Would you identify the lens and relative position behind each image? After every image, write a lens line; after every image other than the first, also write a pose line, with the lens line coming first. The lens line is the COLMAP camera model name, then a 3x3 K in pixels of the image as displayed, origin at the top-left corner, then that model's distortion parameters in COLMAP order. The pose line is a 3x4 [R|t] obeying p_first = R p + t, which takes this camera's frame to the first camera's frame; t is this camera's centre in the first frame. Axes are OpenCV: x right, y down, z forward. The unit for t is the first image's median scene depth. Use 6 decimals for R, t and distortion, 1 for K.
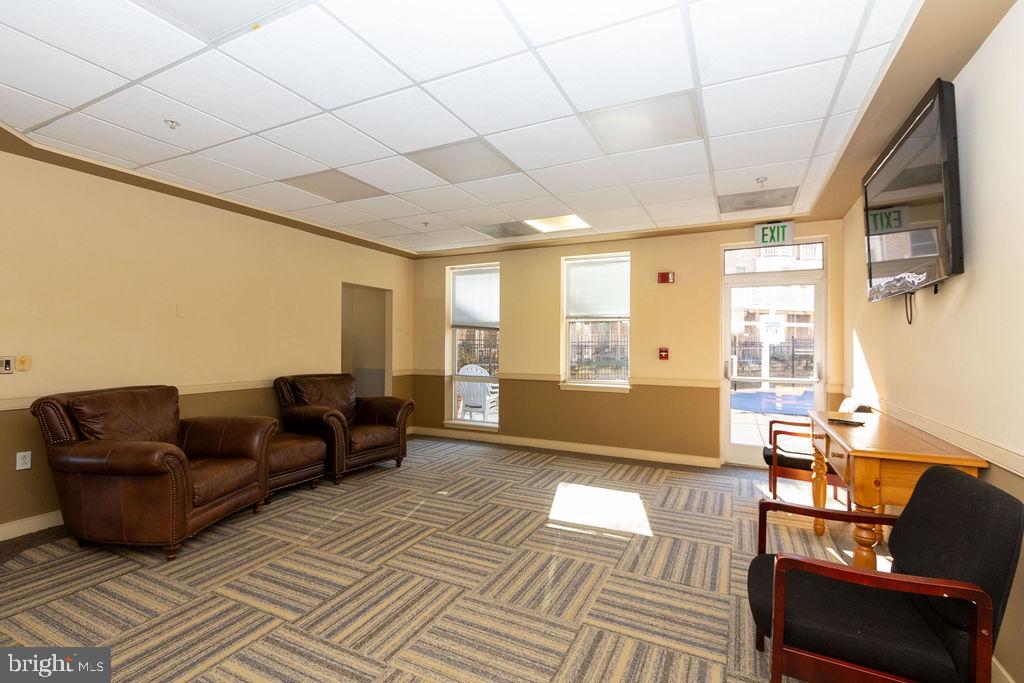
lens RADIAL K [[464.6, 0, 510.9], [0, 464.6, 338.0], [0, 0, 1]] dist [0.007211, -0.001905]
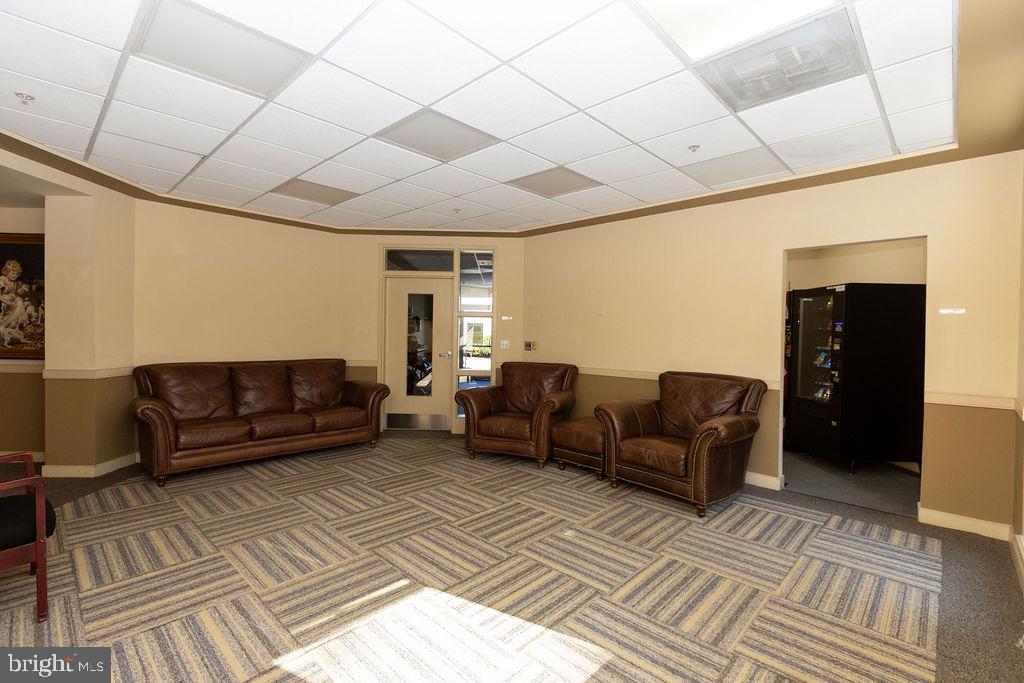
lens RADIAL K [[464.6, 0, 510.9], [0, 464.6, 338.0], [0, 0, 1]] dist [0.007211, -0.001905]
pose [[-0.298365, -0.001422, -0.954451, 0.766889], [-0.004678, 0.999989, -0.000027, 0.024641], [0.954440, 0.004457, -0.298368, 1.452739]]
